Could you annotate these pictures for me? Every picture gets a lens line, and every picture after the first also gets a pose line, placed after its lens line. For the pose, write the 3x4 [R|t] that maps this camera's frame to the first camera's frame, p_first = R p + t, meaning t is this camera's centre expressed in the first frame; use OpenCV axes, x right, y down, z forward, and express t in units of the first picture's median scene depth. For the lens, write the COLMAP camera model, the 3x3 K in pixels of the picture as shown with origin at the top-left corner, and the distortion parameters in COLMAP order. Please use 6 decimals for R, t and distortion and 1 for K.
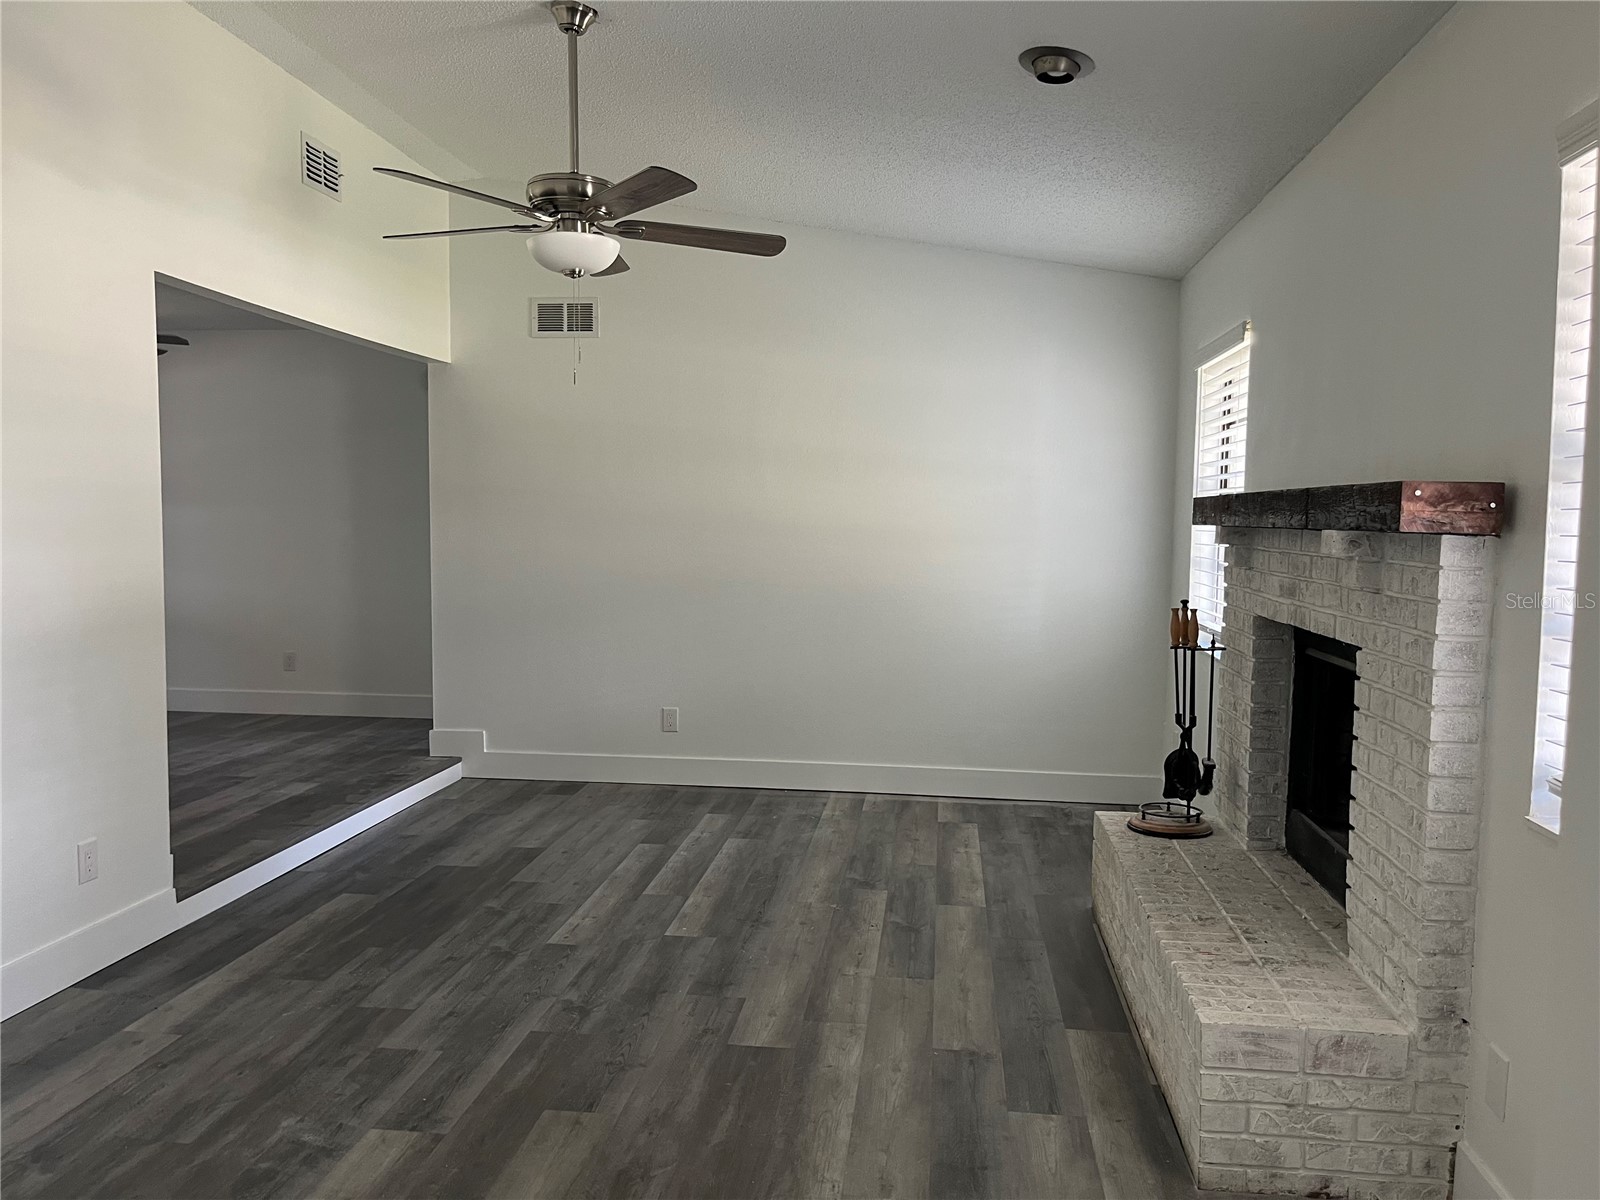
lens RADIAL K [[1217.0, 0, 793.8], [0, 1217.0, 607.5], [0, 0, 1]] dist [0.080063, -0.105503]
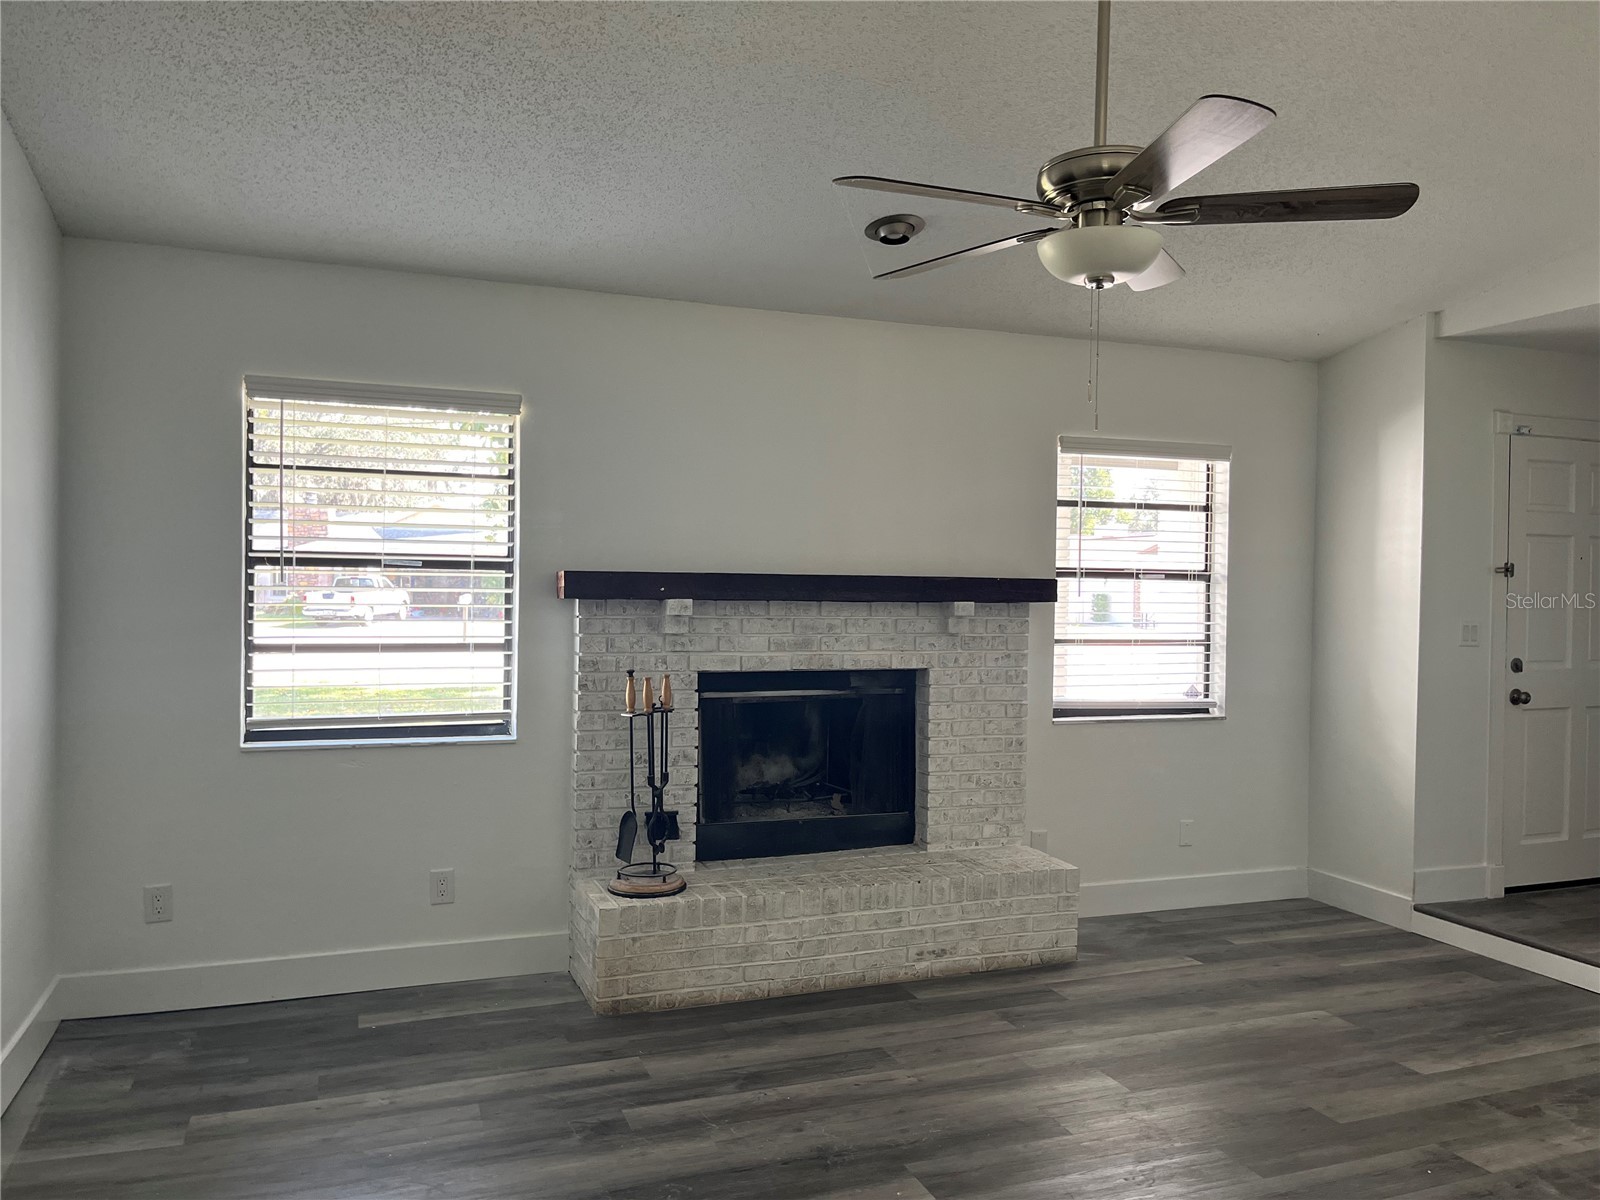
lens RADIAL K [[1219.5, 0, 806.4], [0, 1219.5, 591.0], [0, 0, 1]] dist [0.077757, -0.097918]
pose [[-0.471087, -0.027337, 0.881663, -0.885028], [0.043918, 0.997553, 0.054397, -0.161938], [-0.880993, 0.064346, -0.468734, 1.768227]]
